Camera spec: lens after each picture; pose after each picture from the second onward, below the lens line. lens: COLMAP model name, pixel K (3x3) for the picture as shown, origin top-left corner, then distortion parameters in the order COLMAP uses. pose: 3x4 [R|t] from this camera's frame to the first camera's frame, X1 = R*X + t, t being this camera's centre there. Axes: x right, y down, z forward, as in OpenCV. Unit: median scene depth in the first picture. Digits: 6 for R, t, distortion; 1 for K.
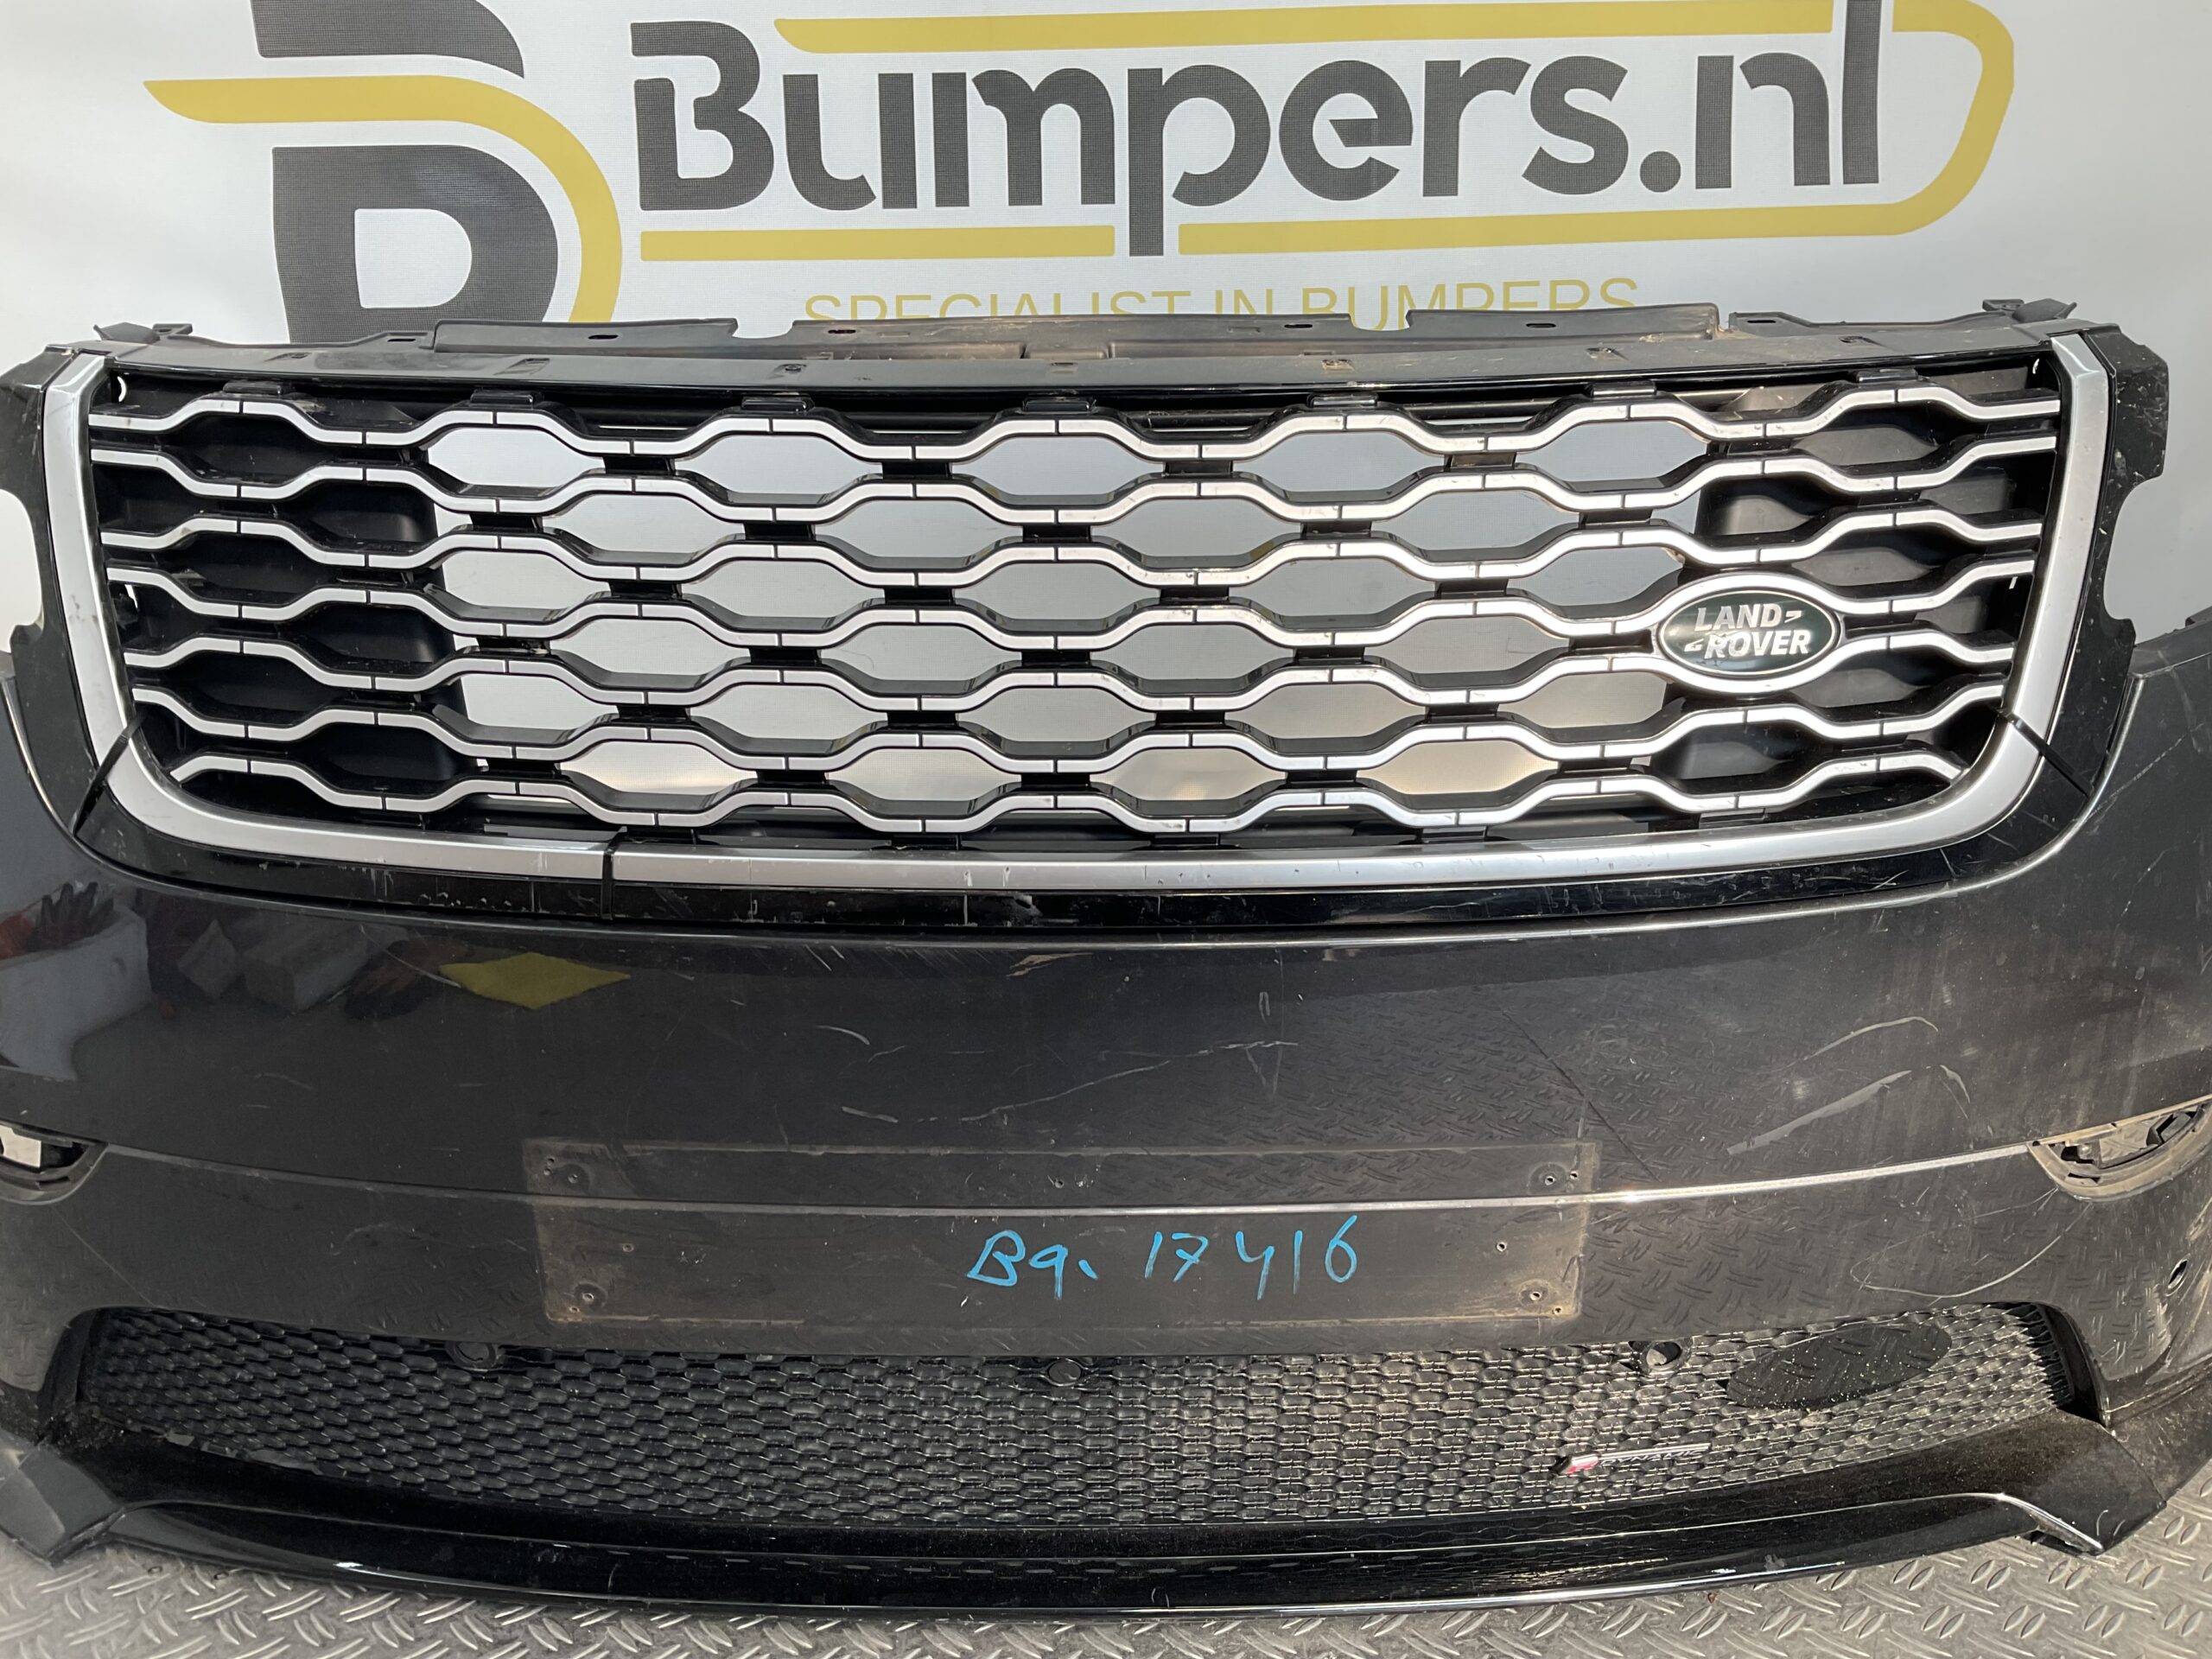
lens RADIAL K [[1978.1, 0, 1133.9], [0, 1978.1, 858.6], [0, 0, 1]] dist [0.052845, -0.140521]
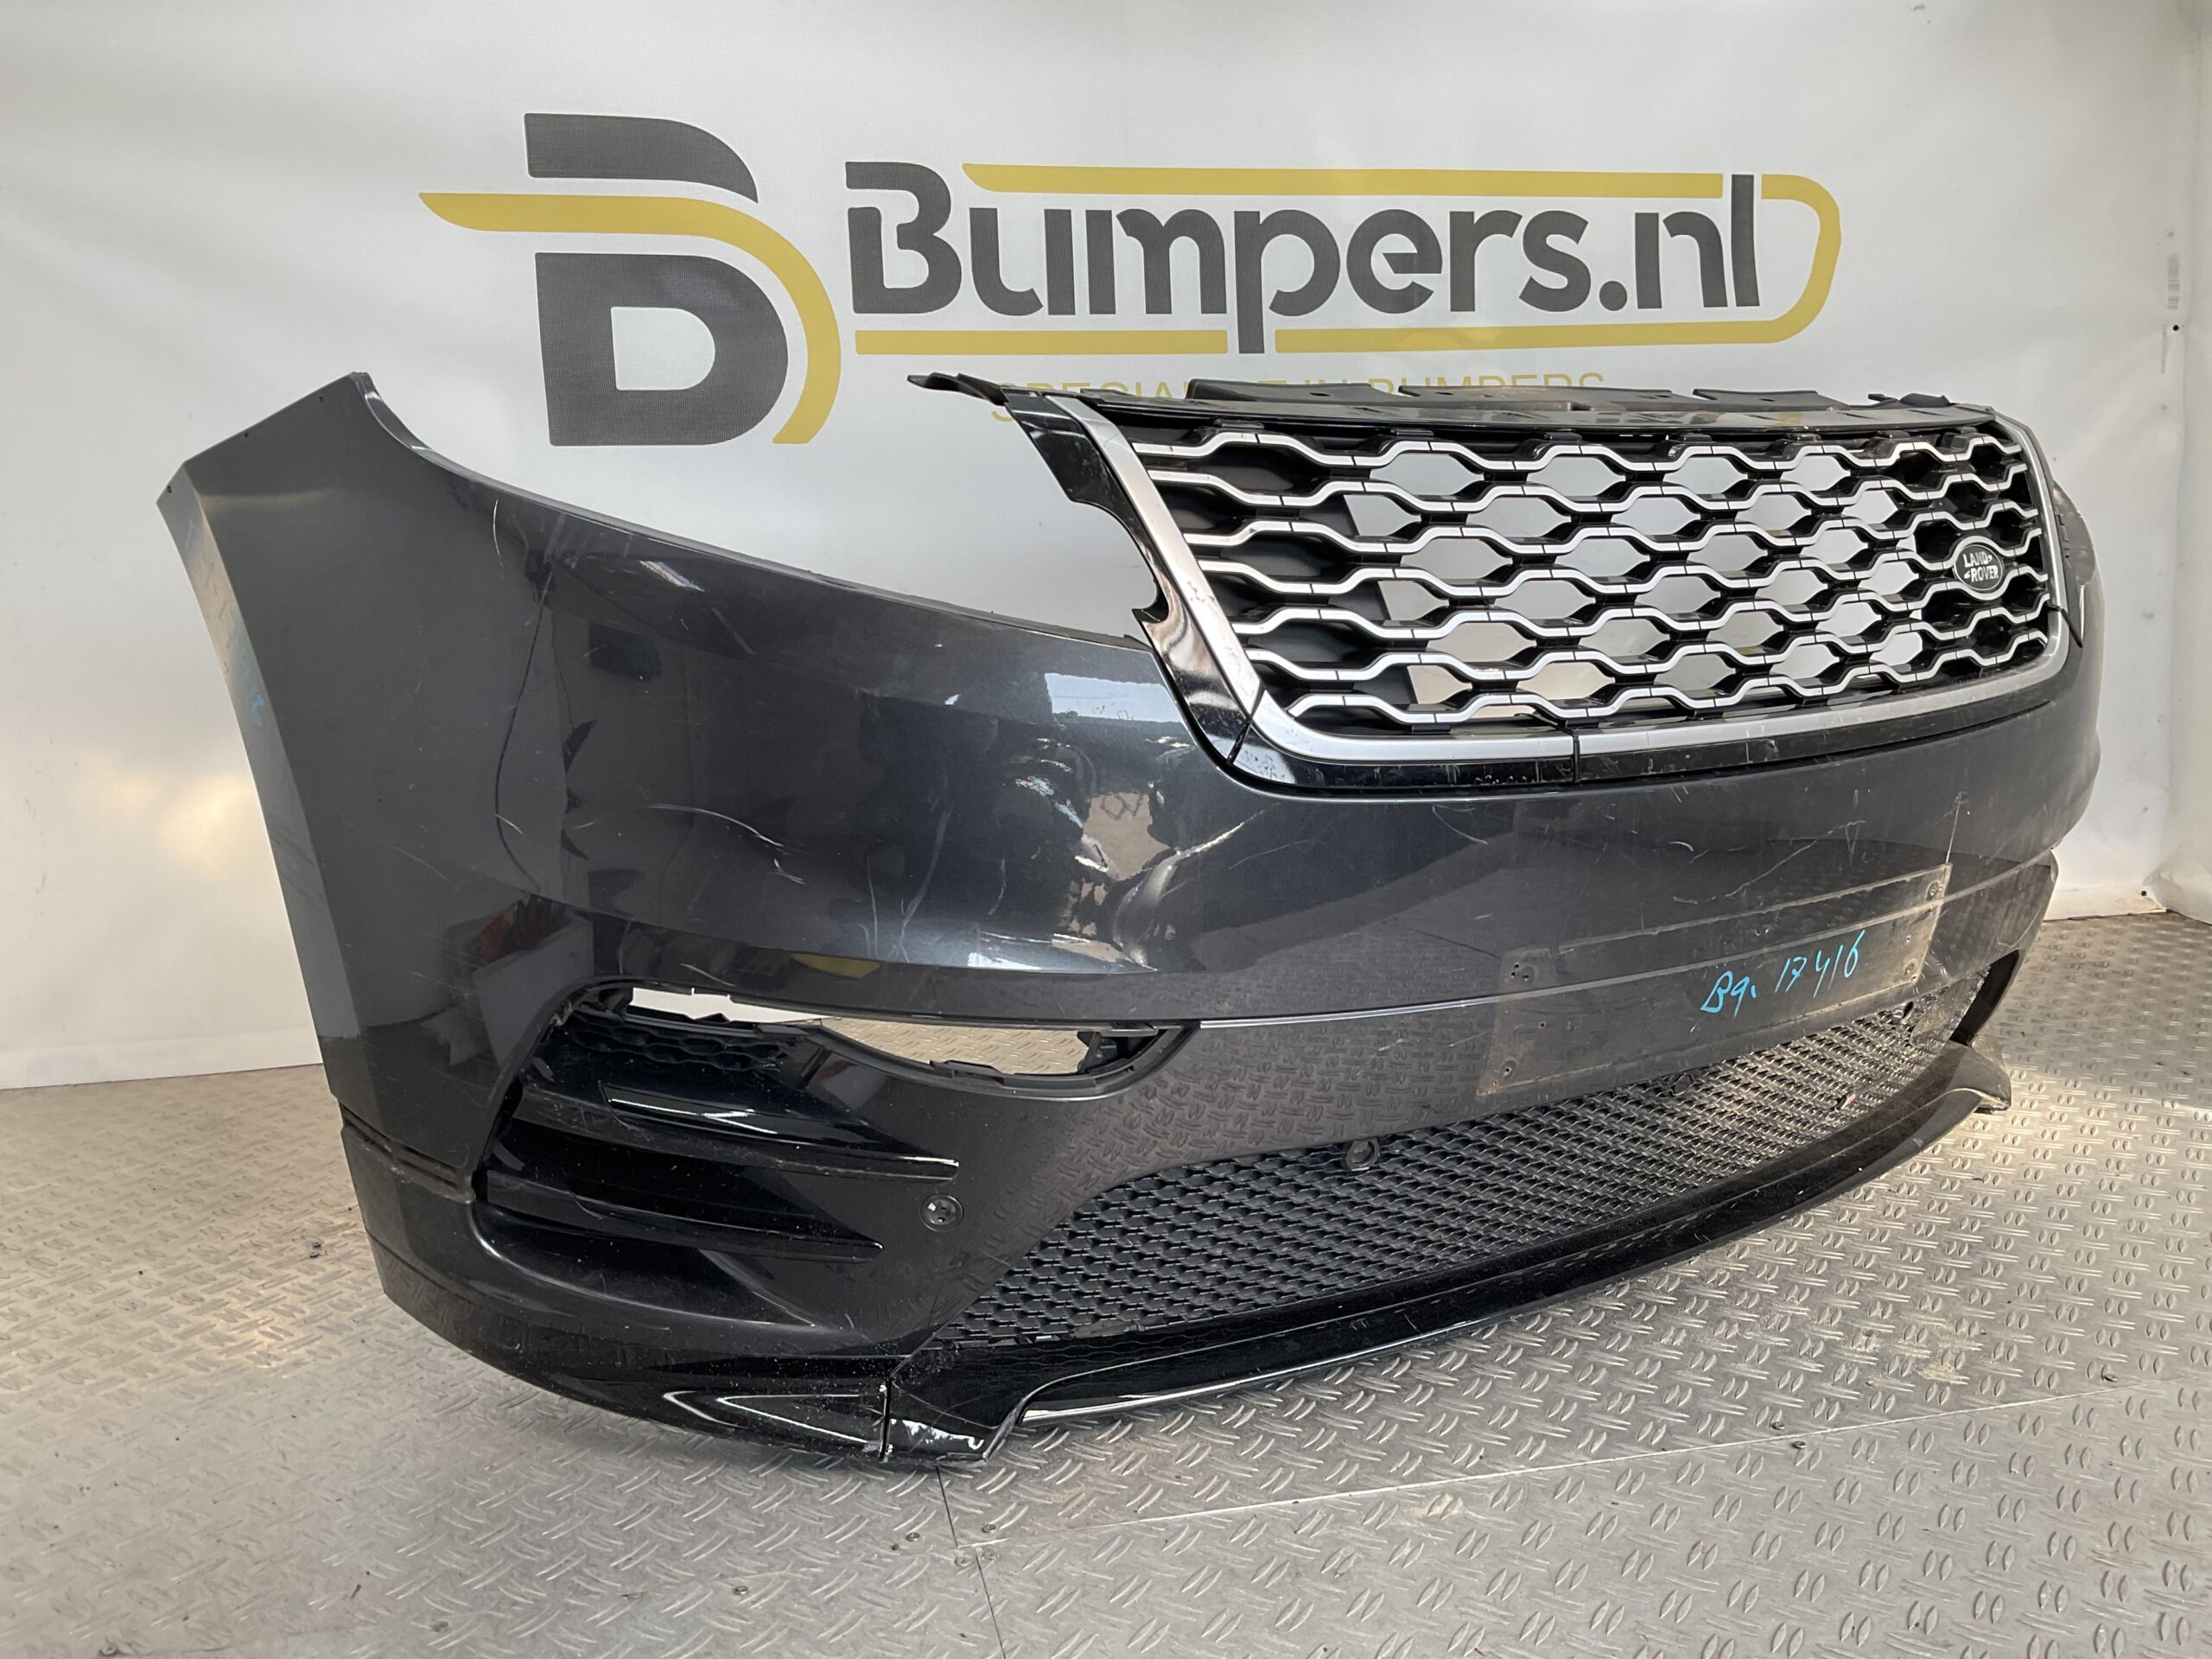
lens RADIAL K [[1855.1, 0, 1085.2], [0, 1855.1, 842.7], [0, 0, 1]] dist [0.055142, -0.106153]
pose [[0.964378, -0.058809, 0.257909, -0.841293], [0.067417, 0.997420, -0.024655, 0.073616], [-0.255794, 0.041164, 0.965855, -0.261934]]
